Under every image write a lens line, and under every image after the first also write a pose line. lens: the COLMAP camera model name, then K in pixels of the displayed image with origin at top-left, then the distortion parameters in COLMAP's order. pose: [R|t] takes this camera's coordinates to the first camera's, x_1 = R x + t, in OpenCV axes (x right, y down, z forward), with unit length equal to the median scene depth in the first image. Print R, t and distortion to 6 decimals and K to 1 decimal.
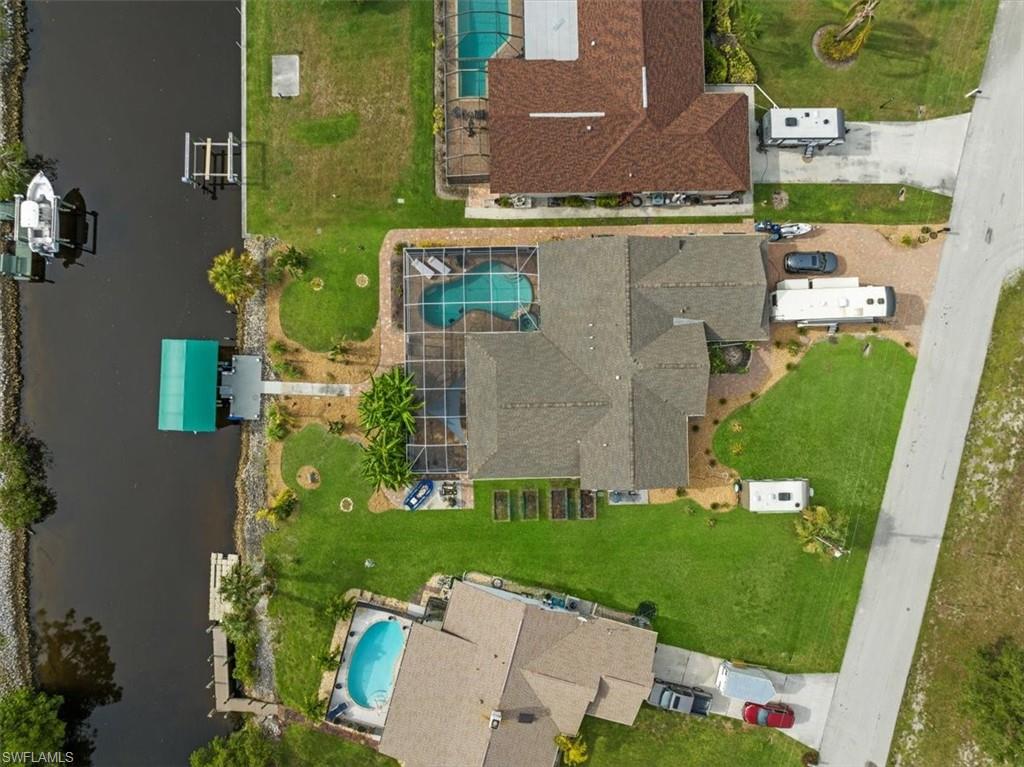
lens RADIAL K [[710.9, 0, 525.1], [0, 710.9, 382.4], [0, 0, 1]] dist [-0.051923, -0.003804]
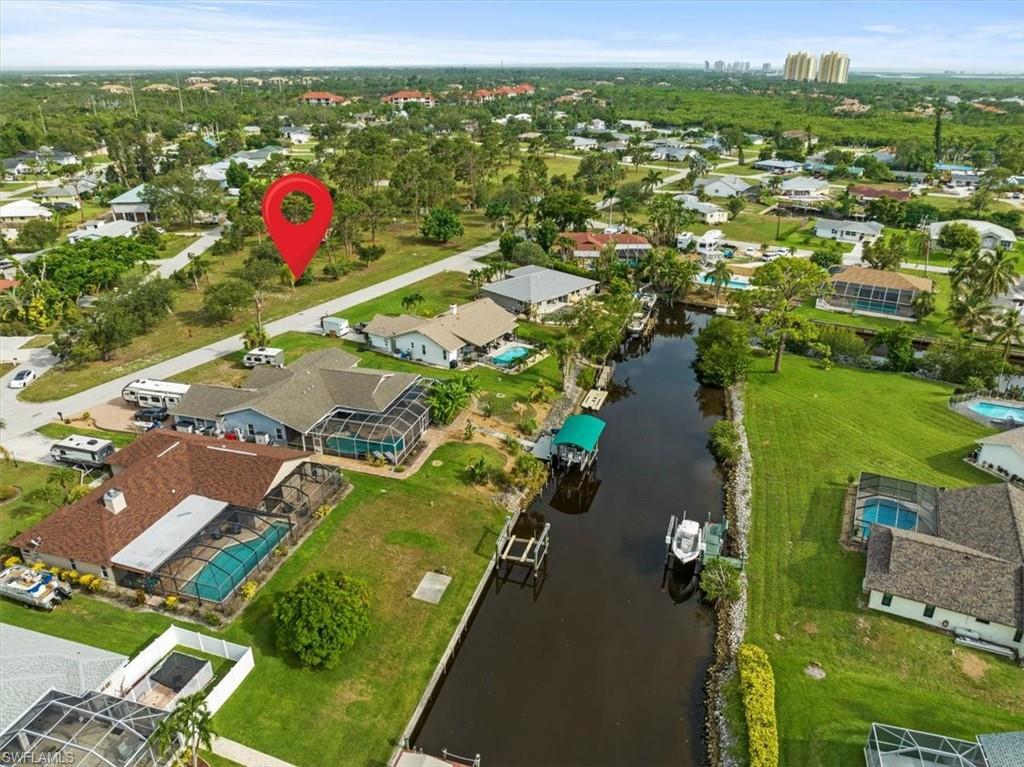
lens RADIAL K [[711.0, 0, 512.0], [0, 711.0, 383.5], [0, 0, 1]] dist [-0.053439, 0.003298]
pose [[-0.954731, -0.148160, 0.257948, -0.686830], [0.295680, -0.377669, 0.877462, -1.213280], [-0.032586, 0.914011, 0.404380, 0.327554]]
